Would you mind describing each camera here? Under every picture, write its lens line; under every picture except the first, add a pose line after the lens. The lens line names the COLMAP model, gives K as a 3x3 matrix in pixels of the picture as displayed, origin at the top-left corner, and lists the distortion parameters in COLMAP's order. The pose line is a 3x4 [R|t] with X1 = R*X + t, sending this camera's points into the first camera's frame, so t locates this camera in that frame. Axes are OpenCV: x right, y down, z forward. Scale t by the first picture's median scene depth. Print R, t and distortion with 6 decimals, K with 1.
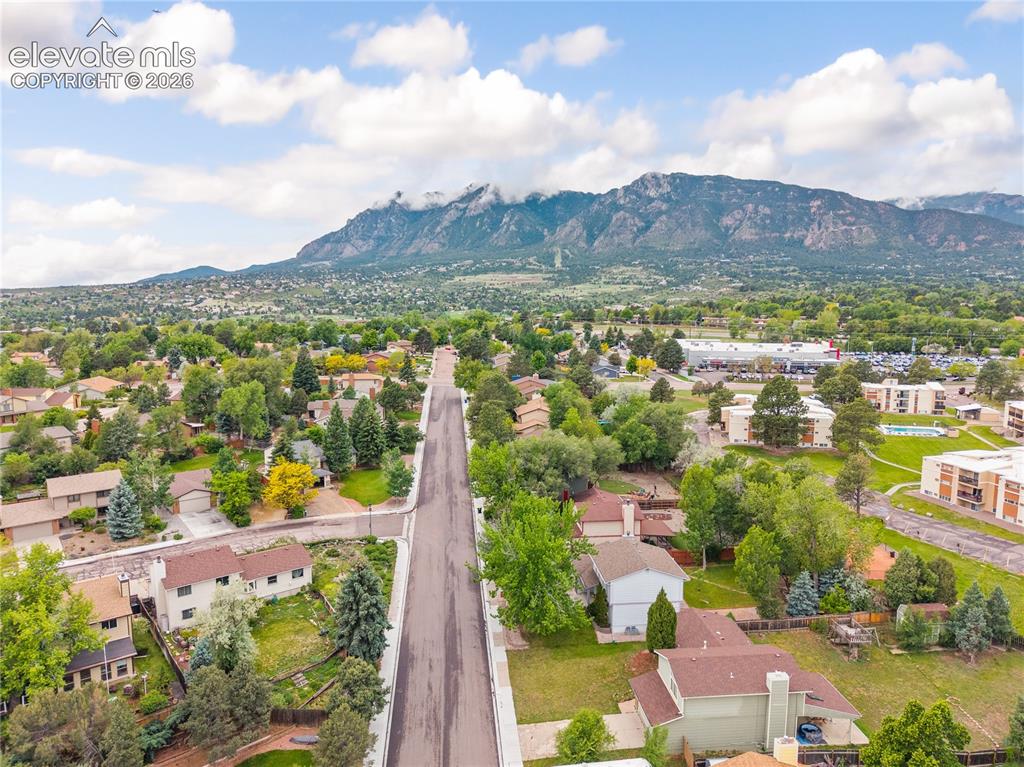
lens RADIAL K [[688.4, 0, 515.5], [0, 688.4, 383.5], [0, 0, 1]] dist [0.005557, -0.006106]
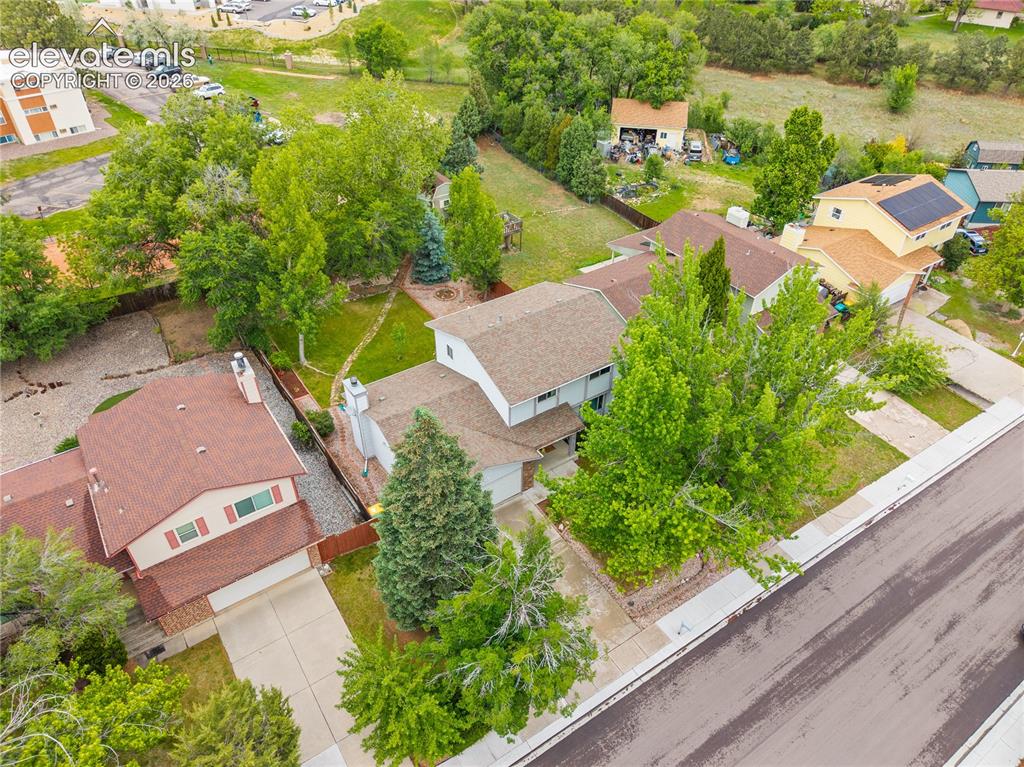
lens RADIAL K [[688.4, 0, 511.8], [0, 688.4, 382.5], [0, 0, 1]] dist [0.005557, -0.006106]
pose [[-0.474363, -0.546703, 0.689996, -0.223090], [0.099875, 0.745311, 0.659193, -0.055604], [-0.874645, 0.381610, -0.298947, 1.392925]]
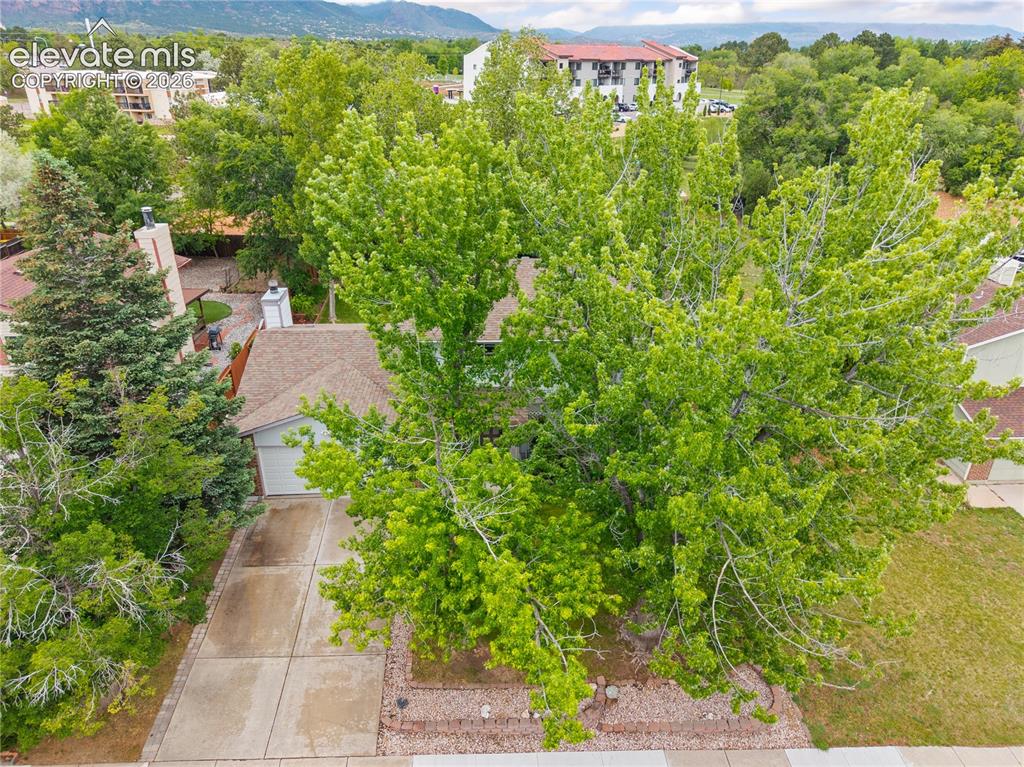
lens RADIAL K [[688.4, 0, 509.5], [0, 688.4, 384.9], [0, 0, 1]] dist [0.005557, -0.006106]
pose [[0.040222, -0.426784, 0.903459, -0.187915], [0.111986, 0.900419, 0.420362, 0.185476], [-0.992895, 0.084267, 0.084010, 1.163443]]
